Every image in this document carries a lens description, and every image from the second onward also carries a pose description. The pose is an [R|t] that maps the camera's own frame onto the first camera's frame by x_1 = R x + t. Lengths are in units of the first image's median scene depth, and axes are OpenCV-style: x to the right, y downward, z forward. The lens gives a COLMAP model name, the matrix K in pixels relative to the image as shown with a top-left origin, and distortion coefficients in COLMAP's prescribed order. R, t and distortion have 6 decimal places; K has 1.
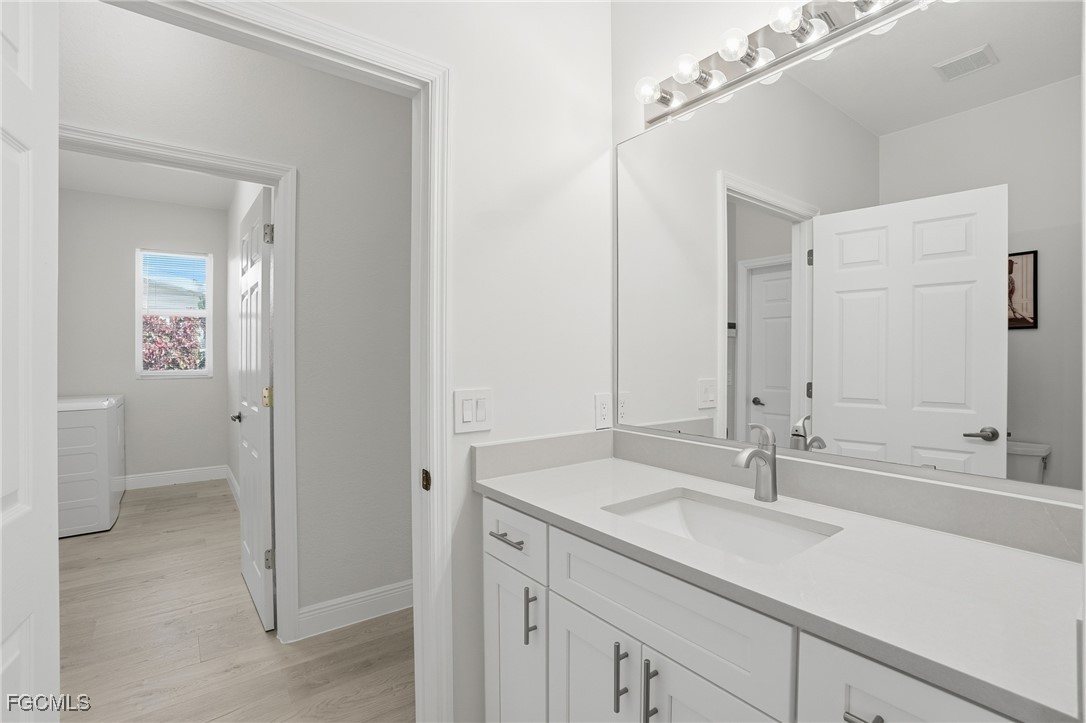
lens RADIAL K [[504.8, 0, 545.6], [0, 504.8, 357.6], [0, 0, 1]] dist [-0.069917, 0.024512]
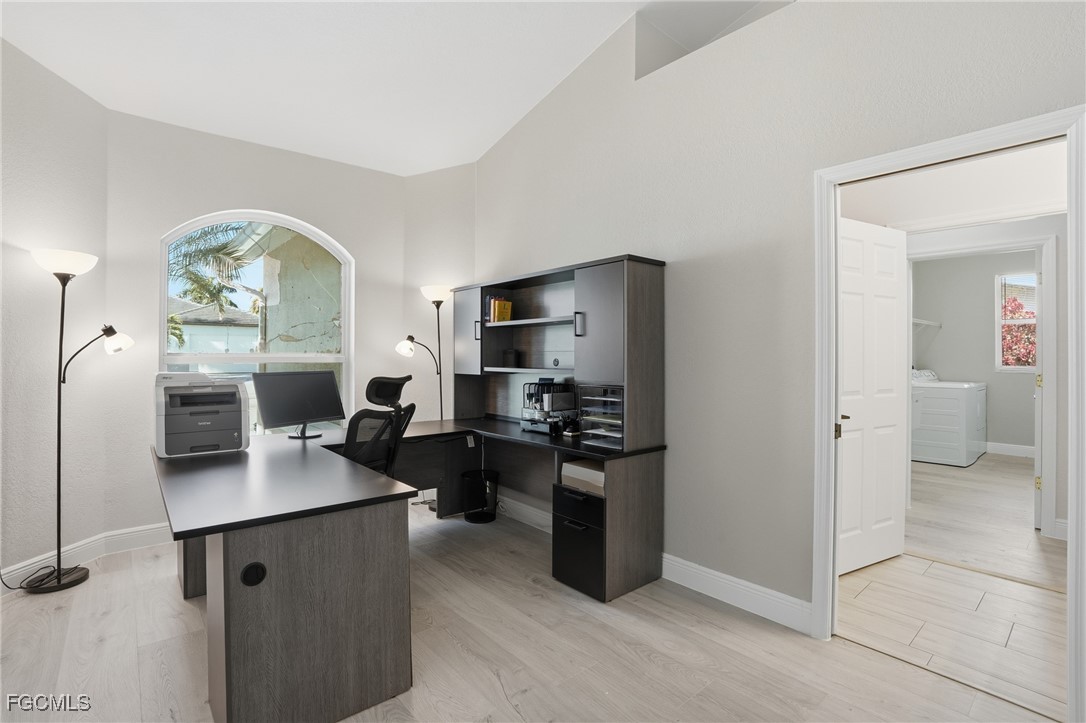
lens RADIAL K [[504.8, 0, 545.6], [0, 504.8, 357.6], [0, 0, 1]] dist [-0.069917, 0.024512]
pose [[0.055665, 0.007217, -0.998423, 0.380342], [-0.006827, 0.999953, 0.006848, 0.002961], [0.998426, 0.006435, 0.055711, -0.287543]]
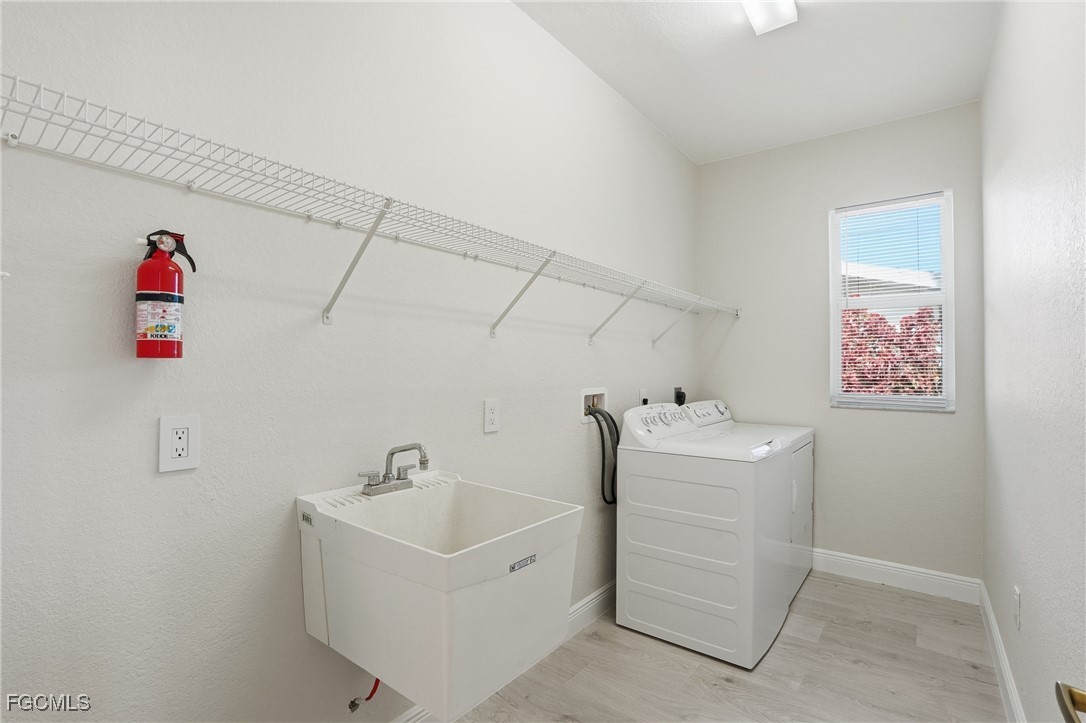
lens RADIAL K [[504.8, 0, 545.6], [0, 504.8, 357.6], [0, 0, 1]] dist [-0.069917, 0.024512]
pose [[0.264177, -0.015732, -0.964346, -0.266661], [-0.014208, 0.999695, -0.020201, -0.002836], [0.964370, 0.019038, 0.263872, 0.402534]]
